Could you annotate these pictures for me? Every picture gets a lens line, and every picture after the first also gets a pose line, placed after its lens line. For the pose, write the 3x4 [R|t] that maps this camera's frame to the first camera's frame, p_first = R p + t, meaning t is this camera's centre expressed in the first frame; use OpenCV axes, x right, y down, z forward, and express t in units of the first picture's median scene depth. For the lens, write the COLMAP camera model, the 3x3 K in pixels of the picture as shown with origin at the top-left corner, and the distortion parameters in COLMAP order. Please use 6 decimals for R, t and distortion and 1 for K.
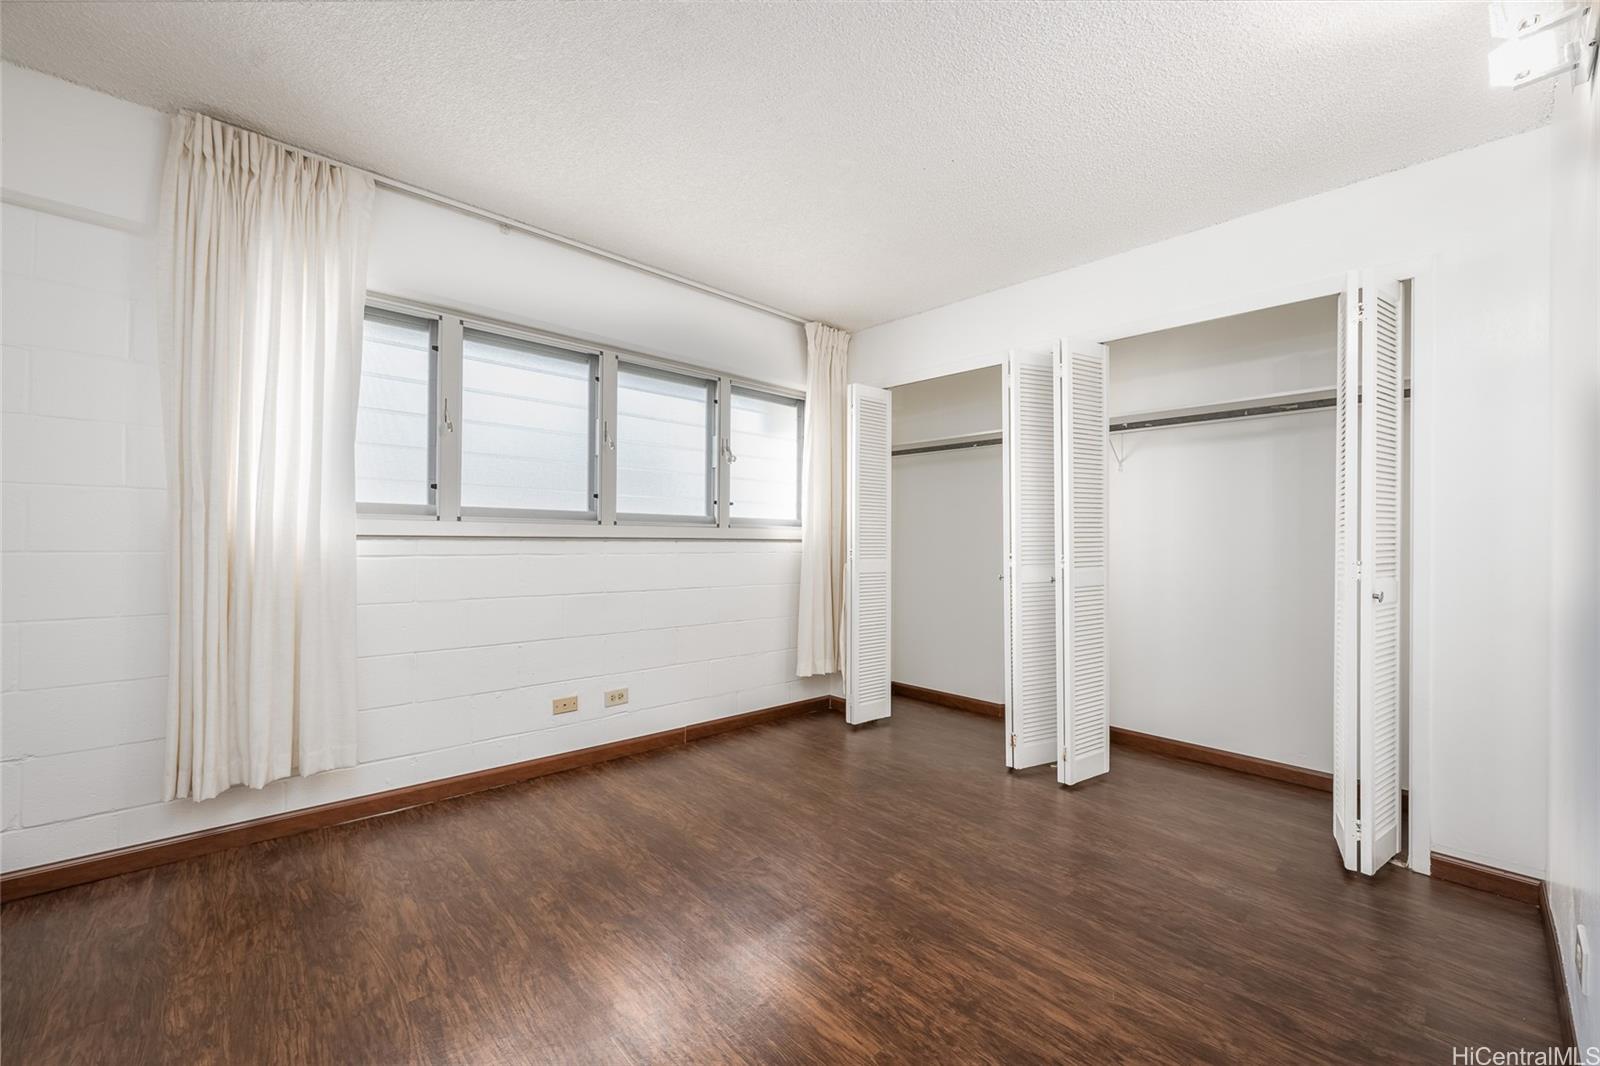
lens RADIAL K [[634.2, 0, 814.9], [0, 634.2, 533.6], [0, 0, 1]] dist [0.002269, 0.000061]
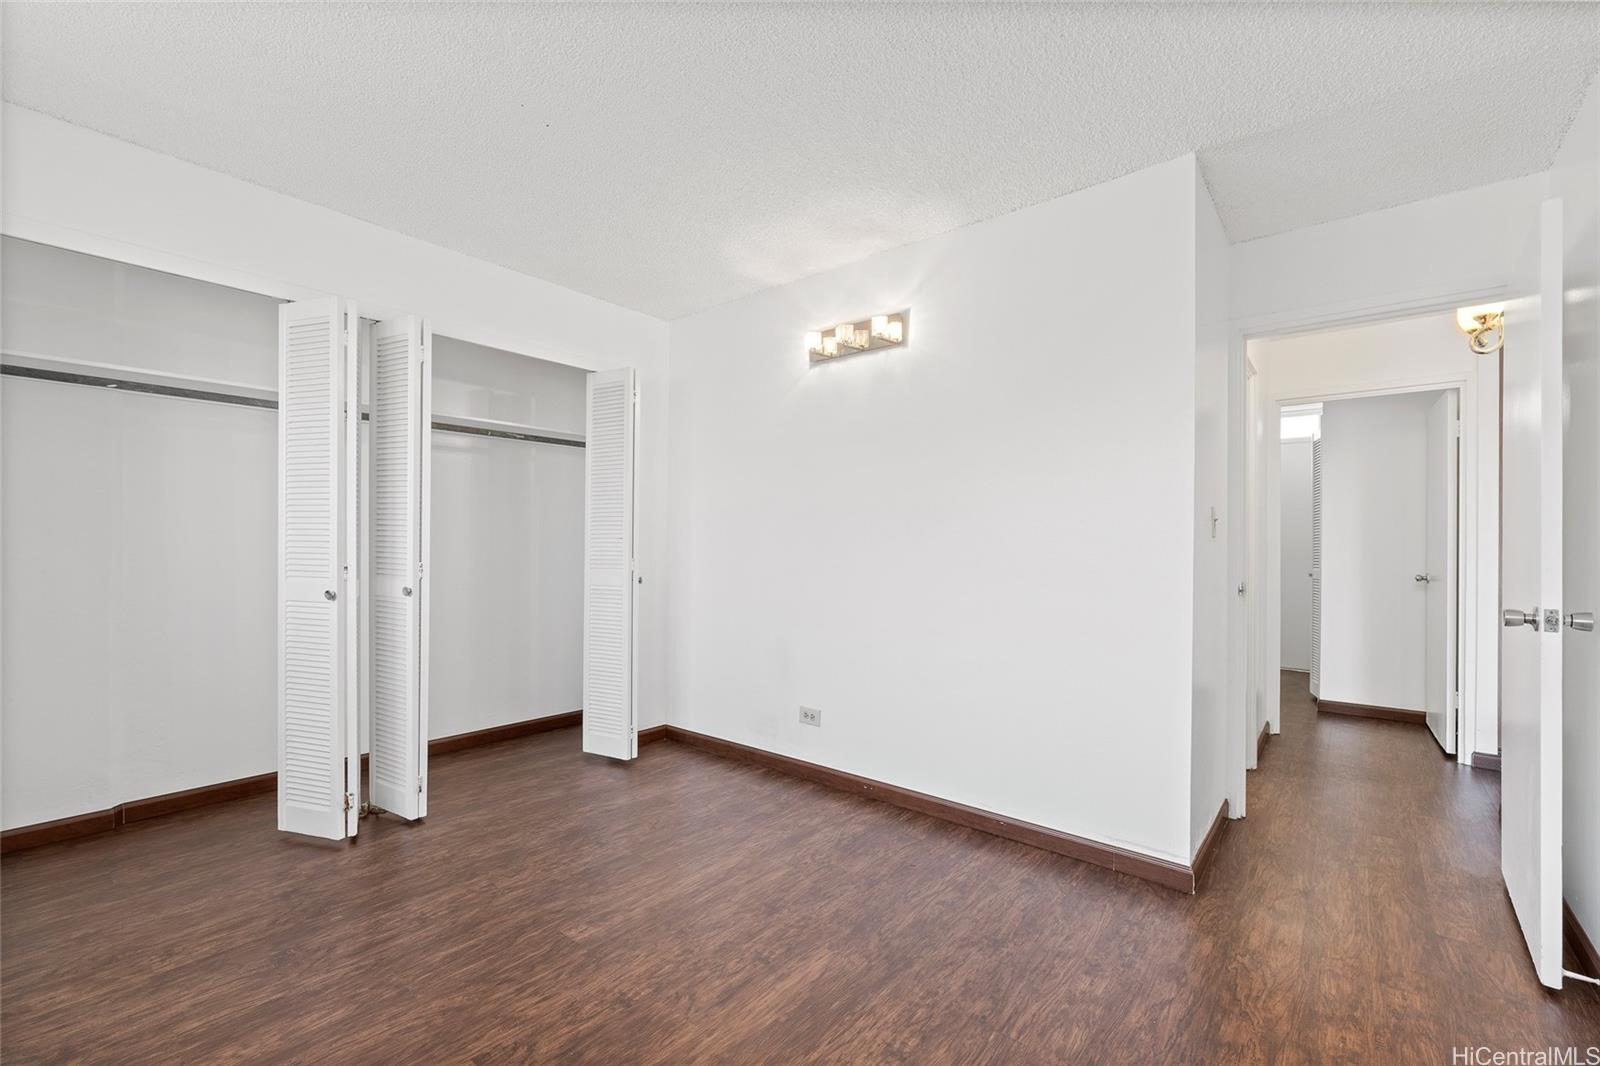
lens RADIAL K [[701.1, 0, 757.8], [0, 701.1, 537.5], [0, 0, 1]] dist [-0.001708, -0.000328]
pose [[-0.089062, -0.003045, 0.996021, -0.800991], [-0.017367, 0.999848, 0.001503, -0.013775], [-0.995875, -0.017164, -0.089101, 0.785894]]
